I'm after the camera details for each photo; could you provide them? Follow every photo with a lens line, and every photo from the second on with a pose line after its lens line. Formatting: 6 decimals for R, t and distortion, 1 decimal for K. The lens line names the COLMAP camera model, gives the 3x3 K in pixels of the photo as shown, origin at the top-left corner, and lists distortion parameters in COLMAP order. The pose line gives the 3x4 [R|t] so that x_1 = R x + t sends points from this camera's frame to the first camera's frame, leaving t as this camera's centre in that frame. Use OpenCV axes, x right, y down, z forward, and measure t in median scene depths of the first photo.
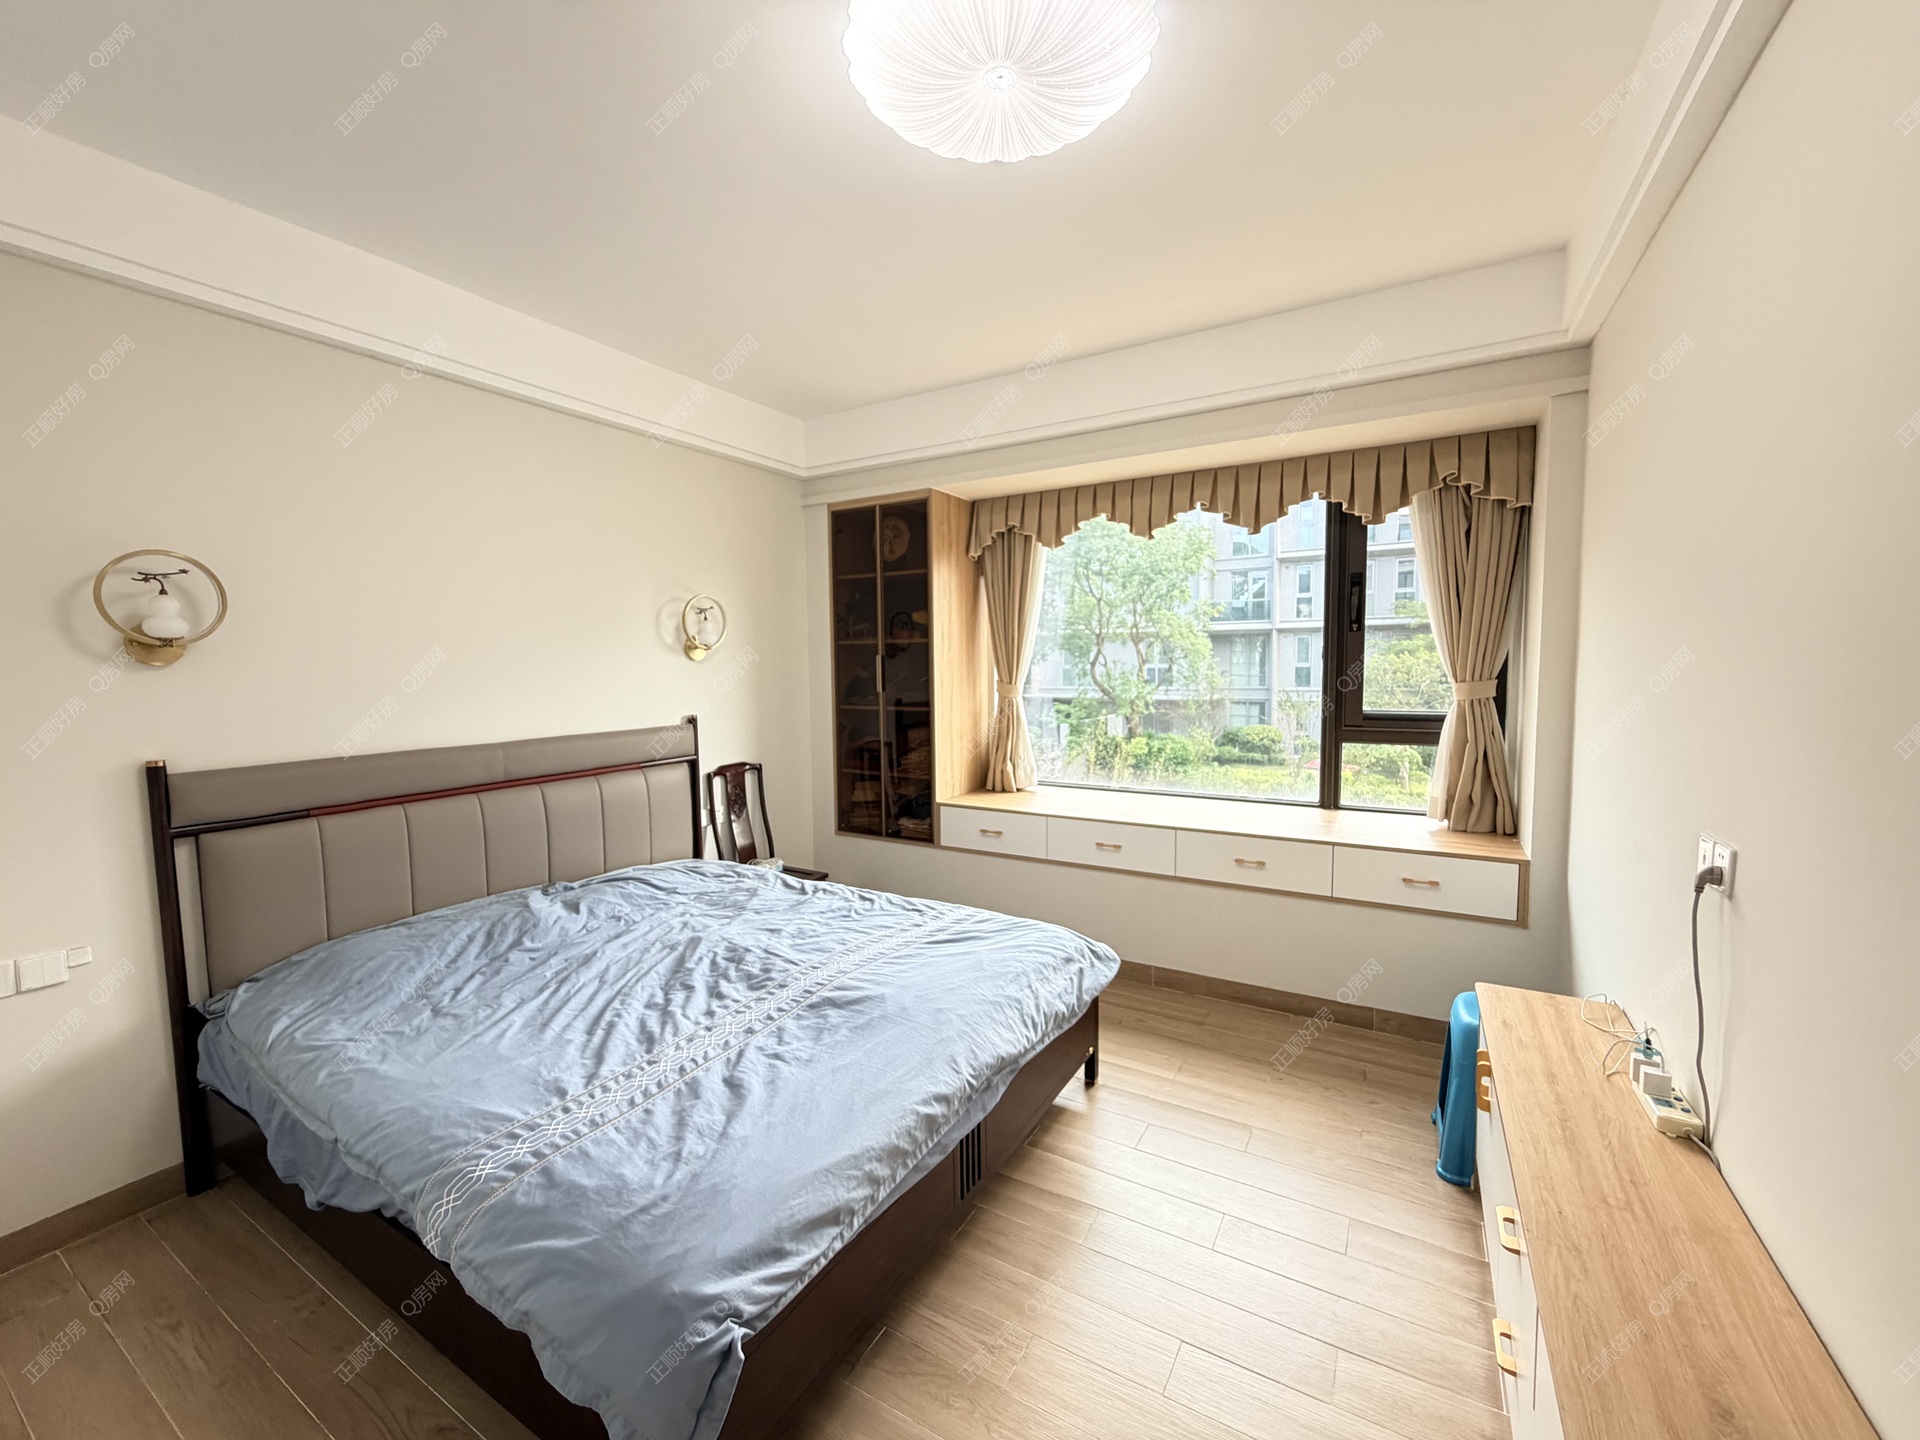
lens RADIAL K [[776.3, 0, 948.3], [0, 776.3, 697.9], [0, 0, 1]] dist [0.019059, -0.000169]
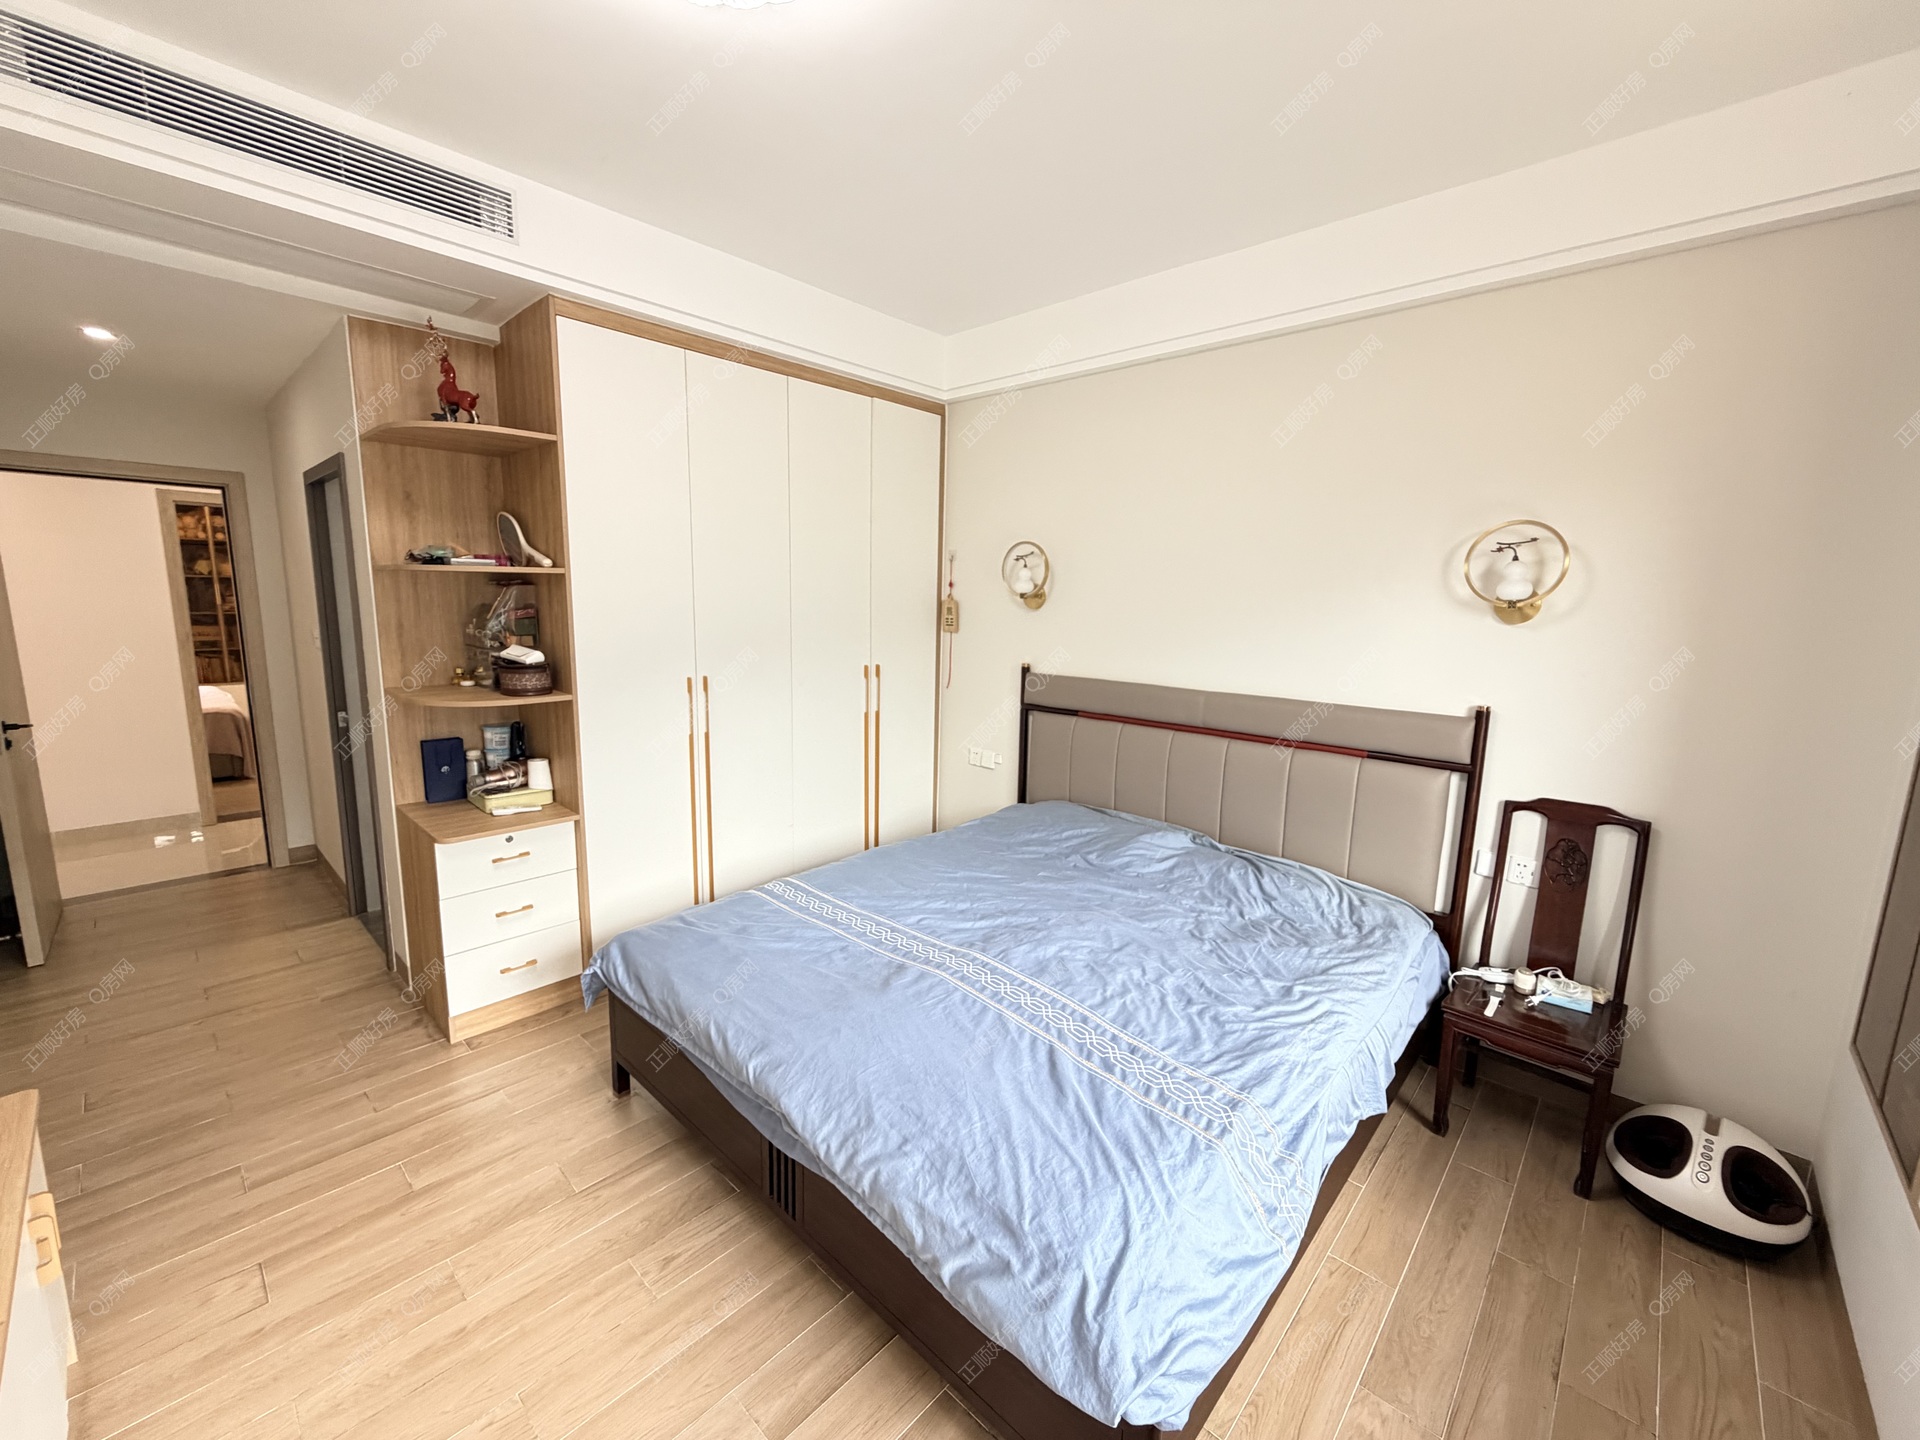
lens RADIAL K [[759.8, 0, 960.0], [0, 759.8, 720.0], [0, 0, 1]] dist [-0.017631, 0.000075]
pose [[-0.207645, 0.147747, -0.966982, 0.516287], [-0.073817, 0.983342, 0.166098, -0.052795], [0.975415, 0.105869, -0.193280, 0.918015]]
